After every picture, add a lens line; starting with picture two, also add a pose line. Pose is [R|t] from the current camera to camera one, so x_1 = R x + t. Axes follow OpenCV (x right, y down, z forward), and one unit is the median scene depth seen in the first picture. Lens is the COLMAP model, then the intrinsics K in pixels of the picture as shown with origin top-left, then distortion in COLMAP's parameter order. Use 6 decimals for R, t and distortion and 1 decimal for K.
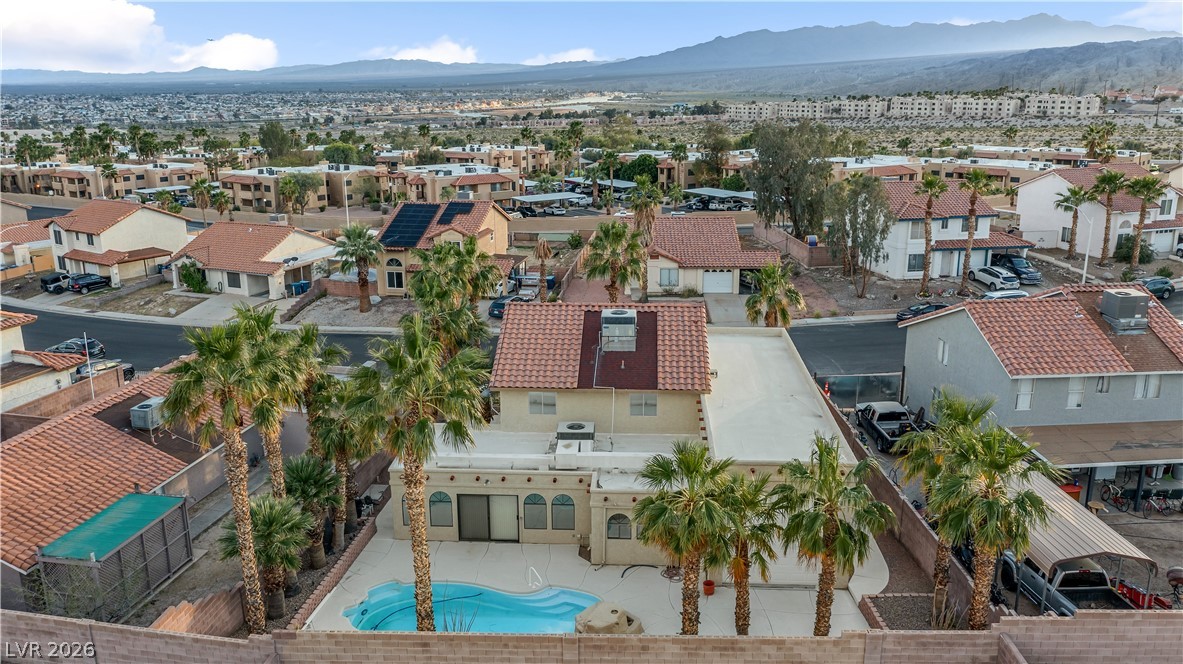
lens RADIAL K [[924.7, 0, 593.3], [0, 924.7, 325.3], [0, 0, 1]] dist [-0.017369, 0.011354]
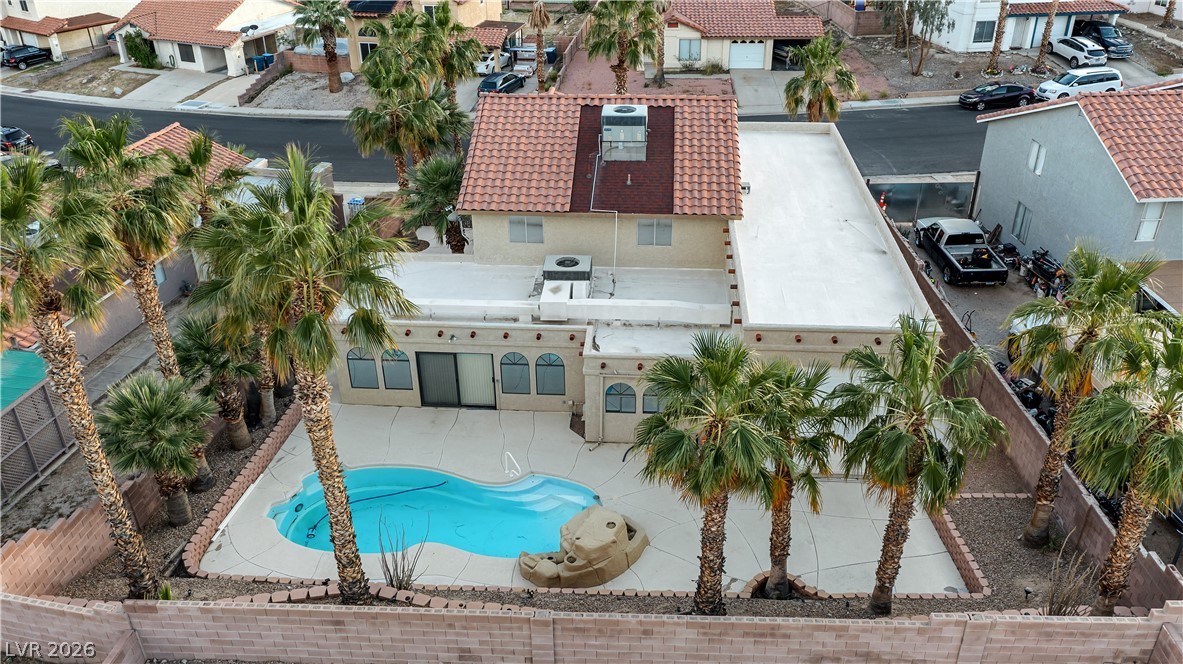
lens RADIAL K [[924.7, 0, 592.9], [0, 924.7, 330.4], [0, 0, 1]] dist [-0.017369, 0.011354]
pose [[0.999870, 0.003736, -0.015683, 0.014494], [0.000318, 0.968020, 0.250873, -0.029551], [0.016119, -0.250845, 0.967893, 0.221572]]
